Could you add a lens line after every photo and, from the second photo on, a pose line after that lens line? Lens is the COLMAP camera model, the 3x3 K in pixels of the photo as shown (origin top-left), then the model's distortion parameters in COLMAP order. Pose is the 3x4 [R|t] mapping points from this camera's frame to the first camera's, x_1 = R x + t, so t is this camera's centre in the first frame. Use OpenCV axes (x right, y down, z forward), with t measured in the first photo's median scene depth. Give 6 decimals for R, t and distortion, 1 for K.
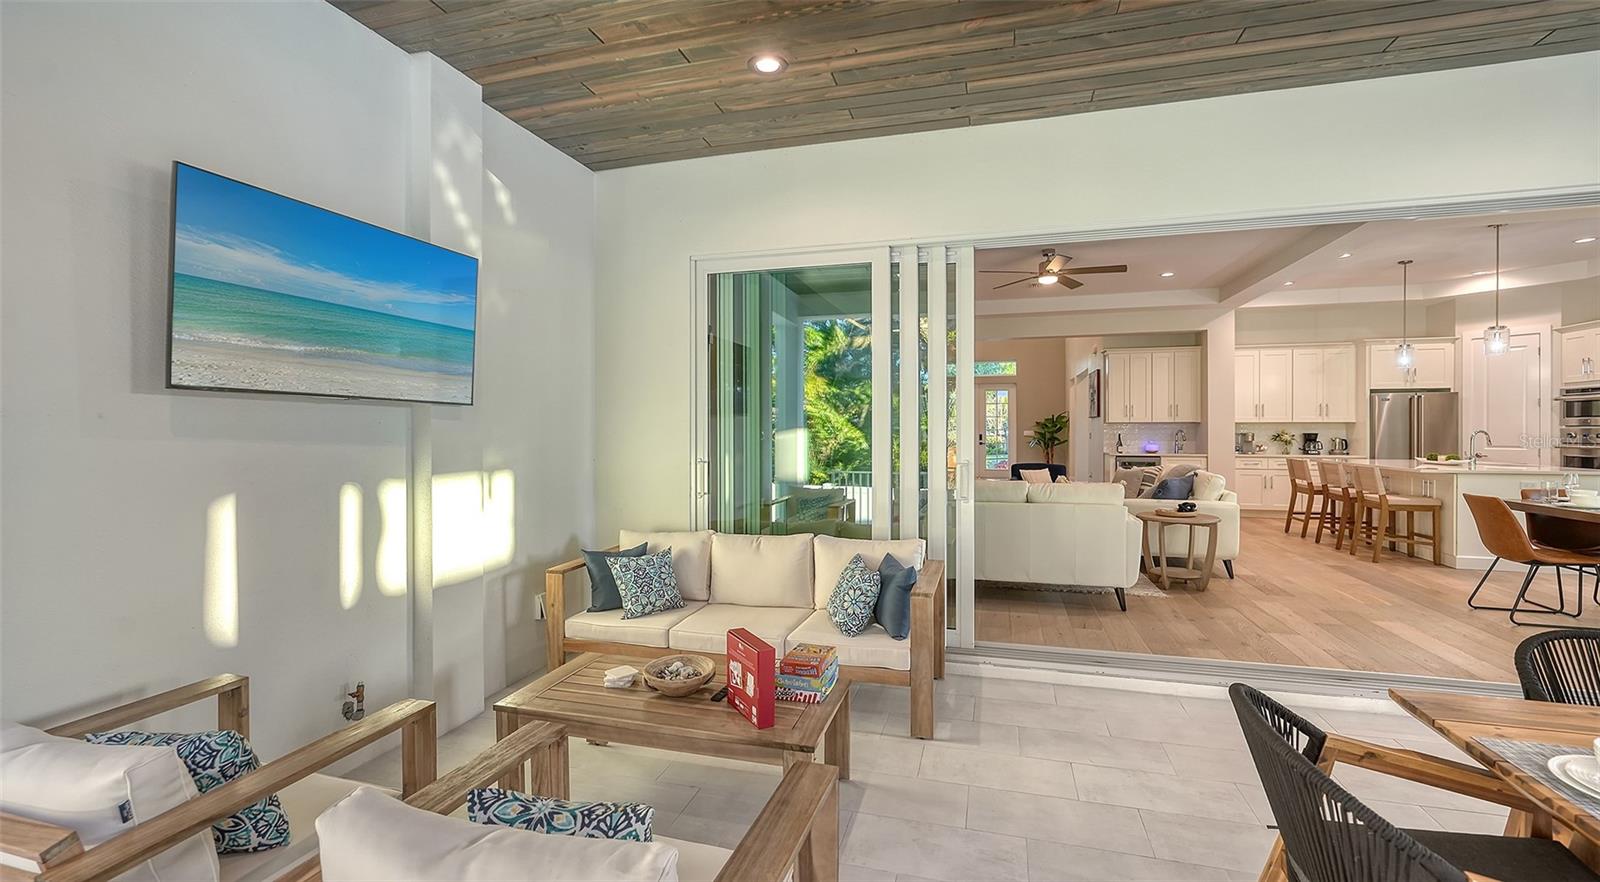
lens RADIAL K [[677.5, 0, 790.3], [0, 677.5, 433.0], [0, 0, 1]] dist [-0.012711, 0.001772]
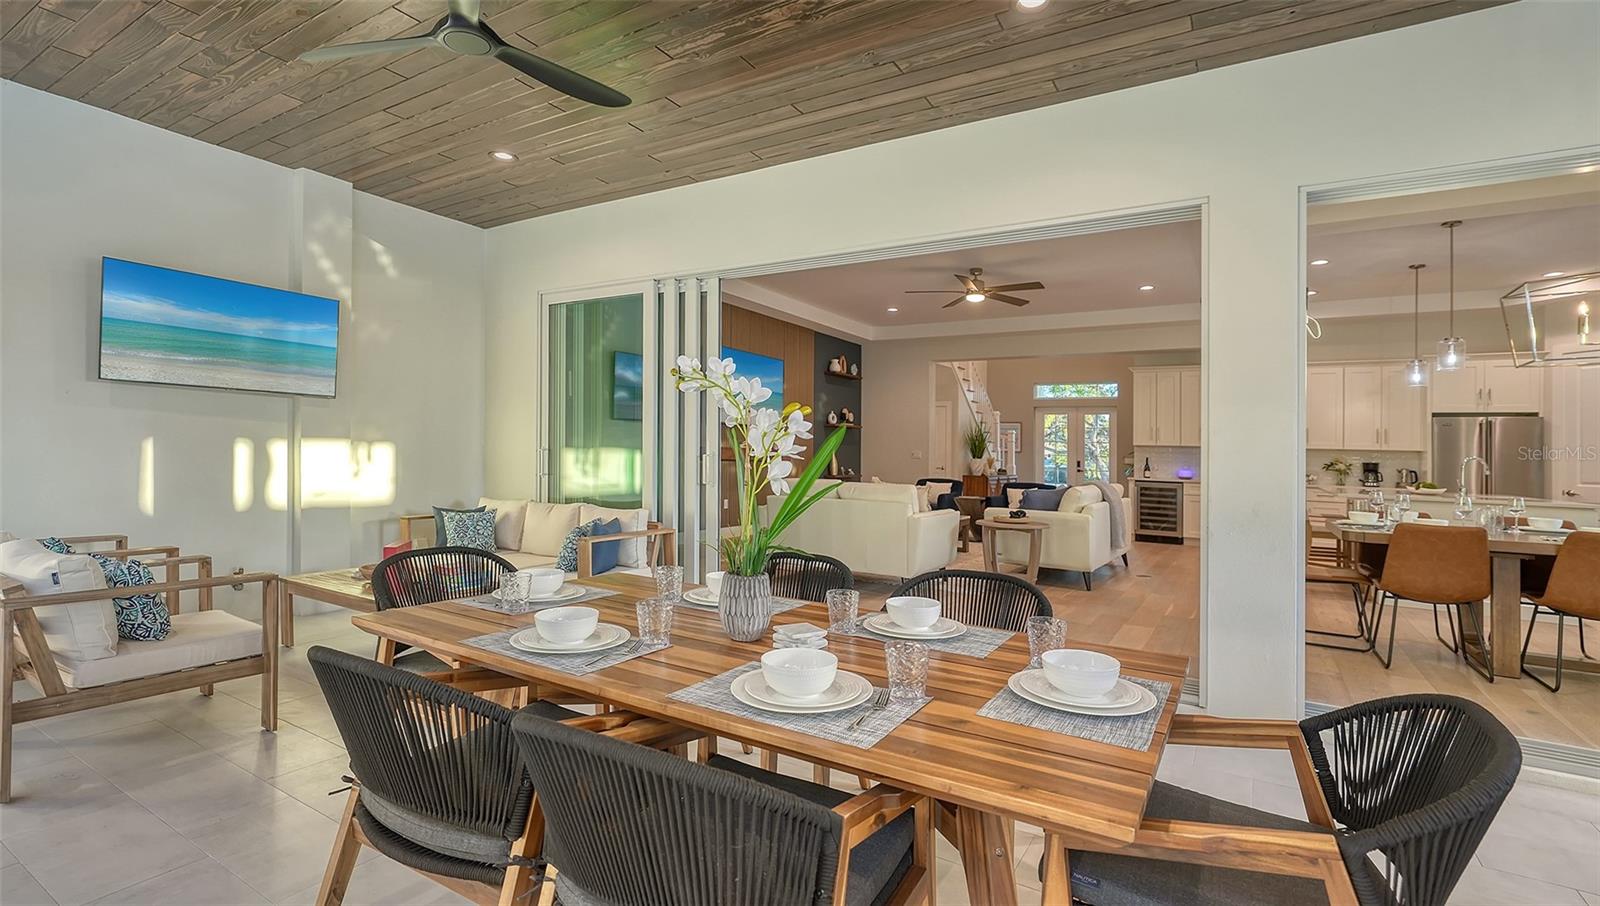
lens RADIAL K [[716.2, 0, 805.5], [0, 716.2, 460.6], [0, 0, 1]] dist [-0.004616, 0.001921]
pose [[0.966044, 0.032681, -0.256303, 0.766781], [-0.032810, 0.999454, 0.003773, 0.045964], [0.256286, 0.004765, 0.966589, -0.214200]]
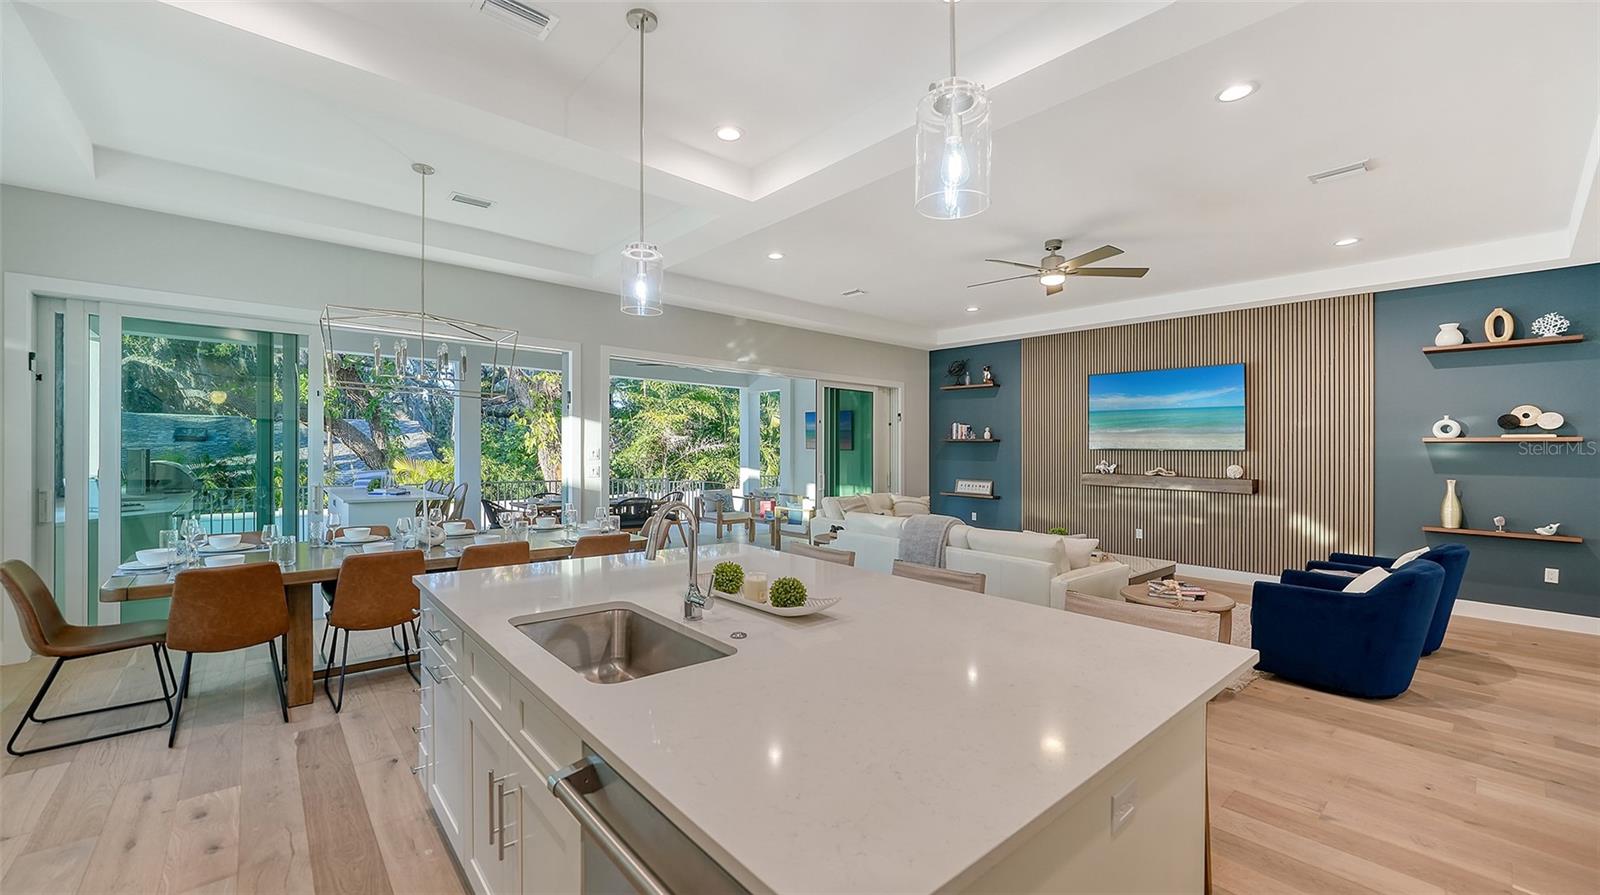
lens RADIAL K [[626.1, 0, 788.6], [0, 626.1, 449.0], [0, 0, 1]] dist [-0.015205, 0.000324]
pose [[-0.533772, -0.003639, -0.845620, 2.179533], [-0.016400, 0.999847, 0.006049, -0.053554], [0.845469, 0.017097, -0.533750, 2.122172]]
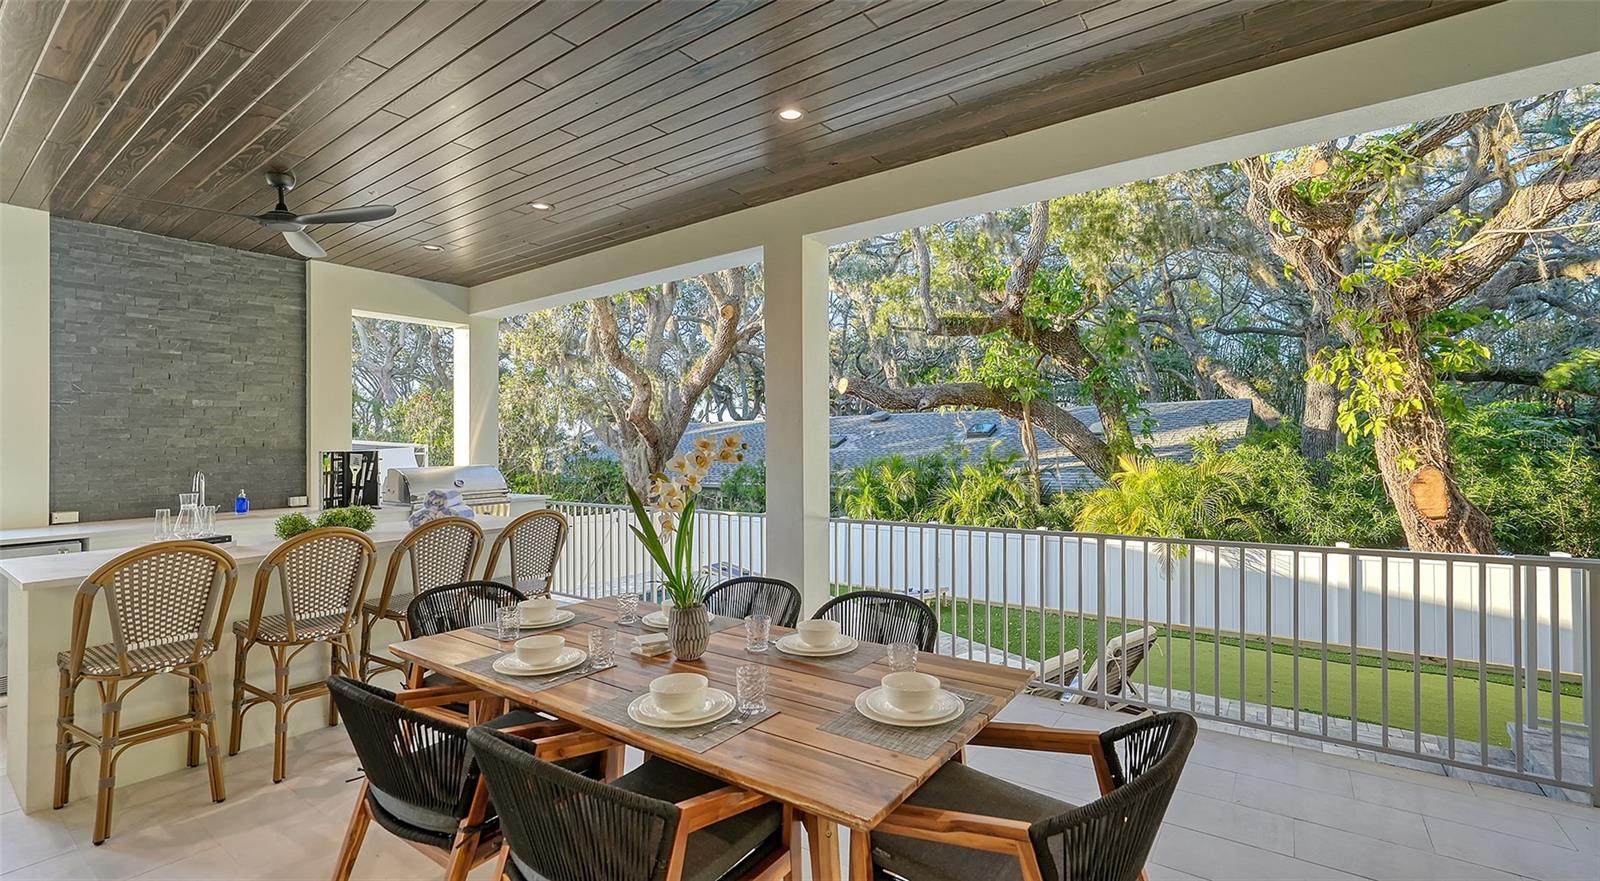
lens RADIAL K [[677.5, 0, 818.9], [0, 677.5, 429.3], [0, 0, 1]] dist [-0.012711, 0.001772]
pose [[-0.949034, 0.024177, 0.314245, 0.289302], [0.020633, 0.999681, -0.014599, -0.017732], [-0.314497, -0.007371, -0.949230, 0.759826]]
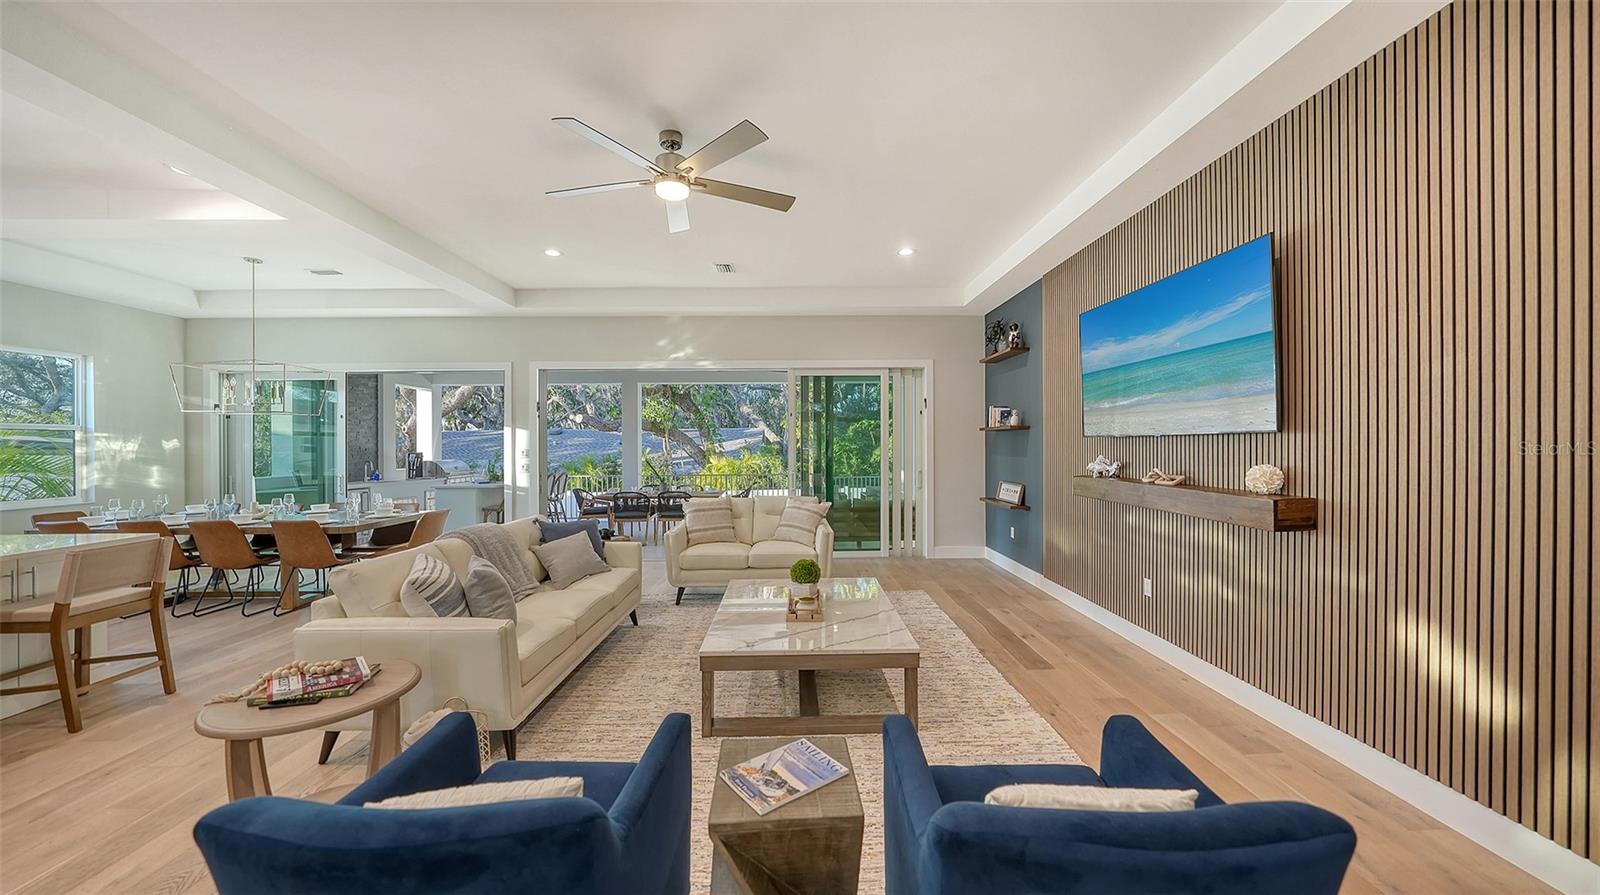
lens RADIAL K [[563.0, 0, 798.8], [0, 563.0, 442.9], [0, 0, 1]] dist [-0.016190, 0.001816]
pose [[-0.952699, 0.012031, -0.303677, 0.765560], [0.010965, 0.999926, 0.005217, -0.055227], [0.303717, 0.001640, -0.952761, 2.745580]]
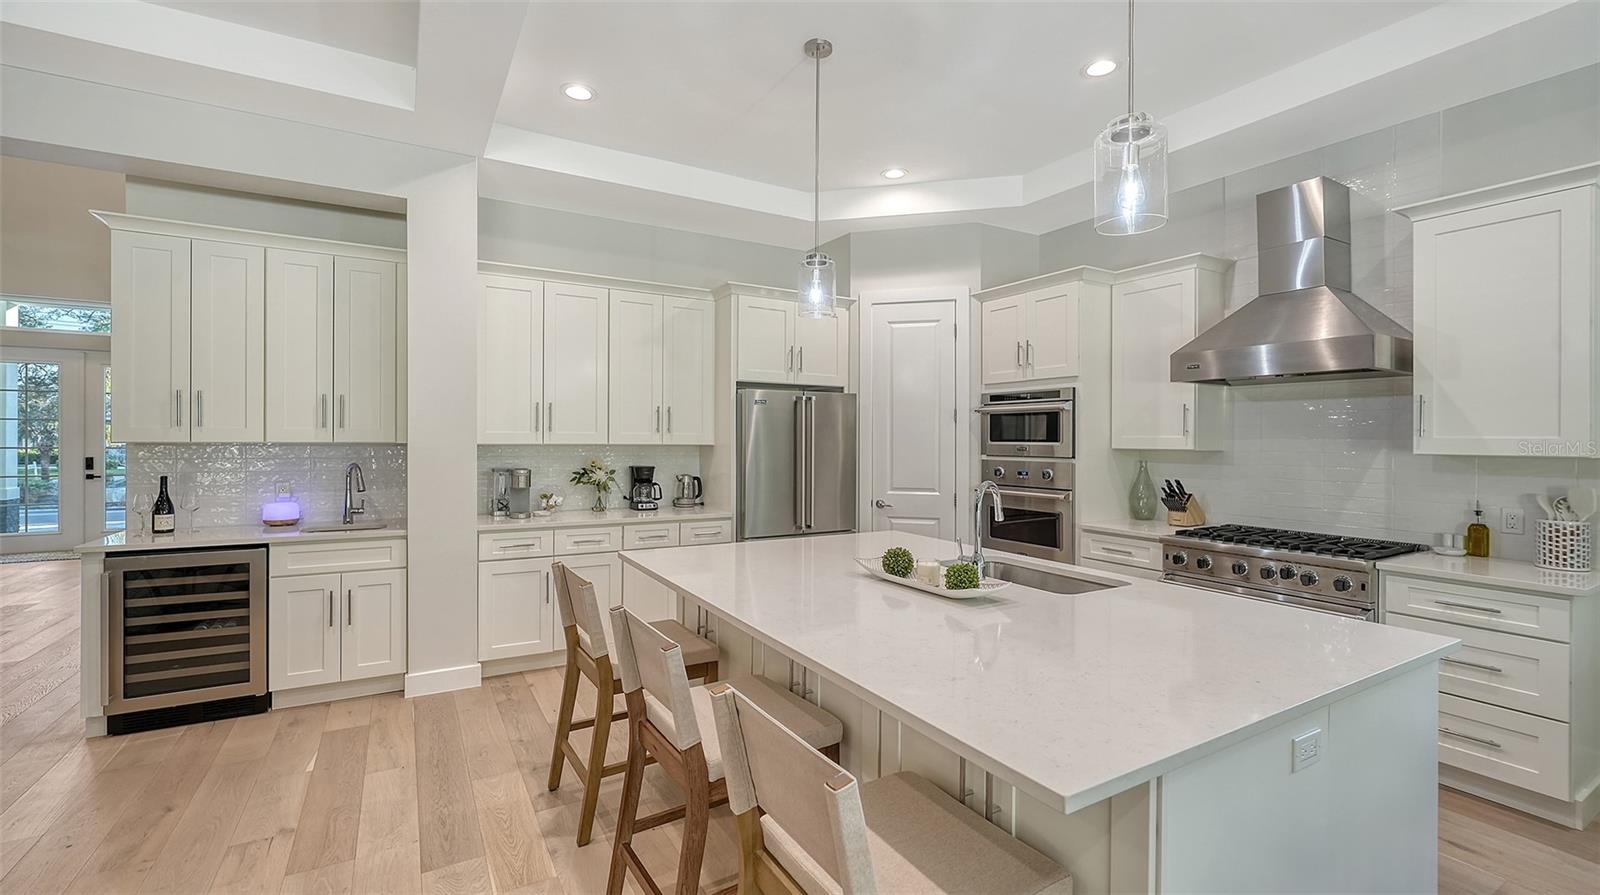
lens RADIAL K [[664.5, 0, 789.7], [0, 664.5, 447.8], [0, 0, 1]] dist [-0.010867, 0.002060]
pose [[0.678310, -0.003070, 0.734769, 1.238870], [-0.003562, 0.999966, 0.007466, -0.043868], [-0.734767, -0.007681, 0.678276, 1.497007]]
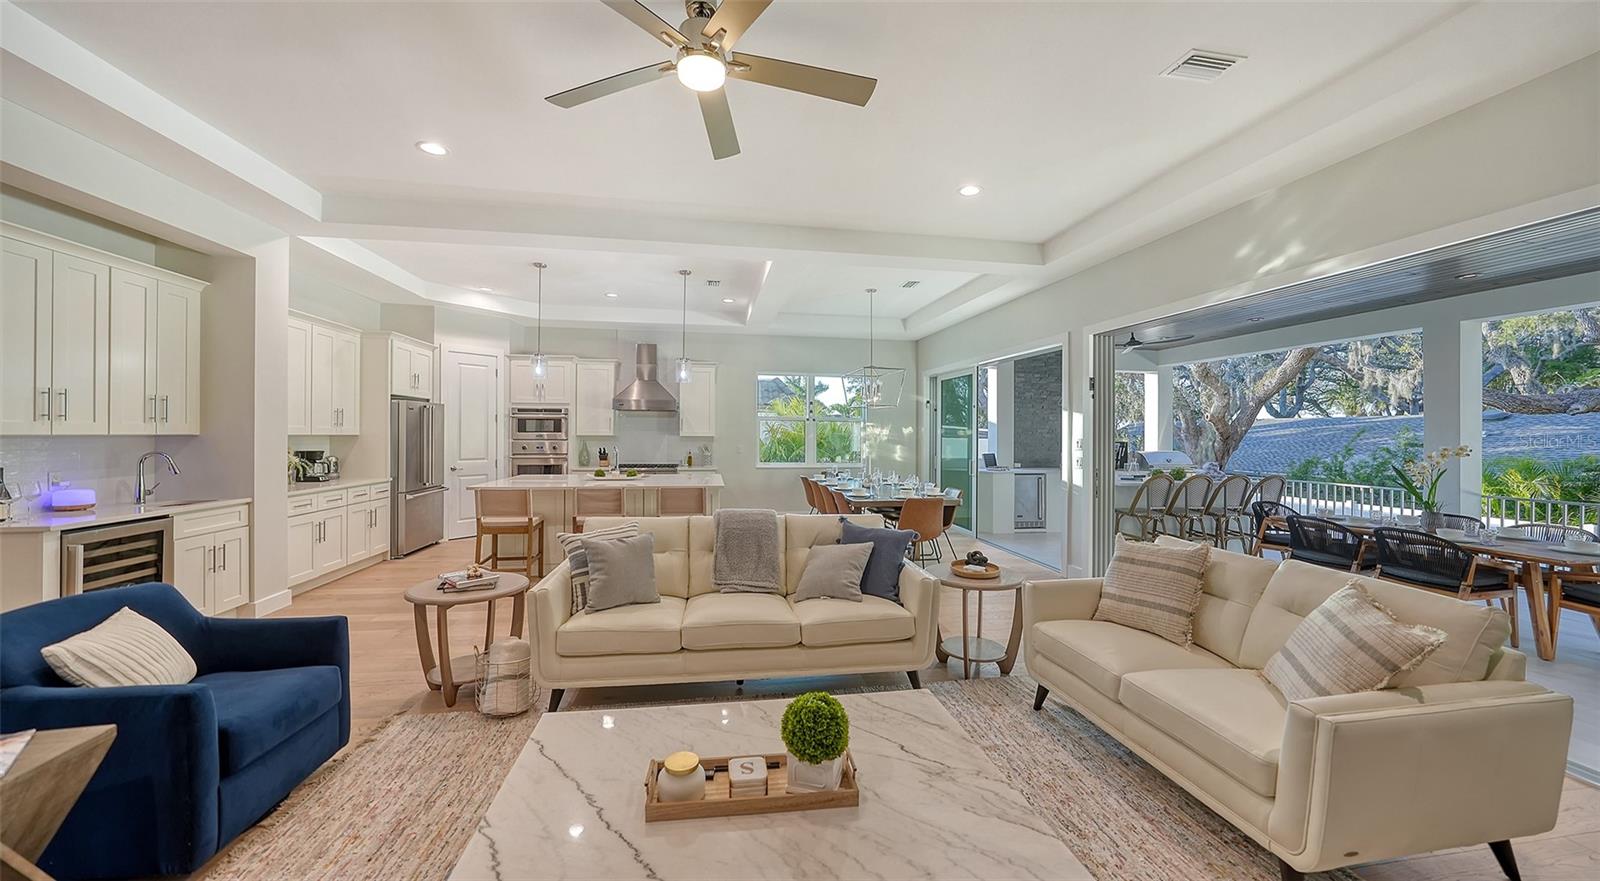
lens RADIAL K [[563.0, 0, 795.9], [0, 563.0, 434.5], [0, 0, 1]] dist [-0.016190, 0.001816]
pose [[-0.445988, -0.003456, 0.895032, 0.118269], [-0.002313, 0.999994, 0.002709, -0.047987], [-0.895036, -0.000862, -0.445993, 2.060059]]
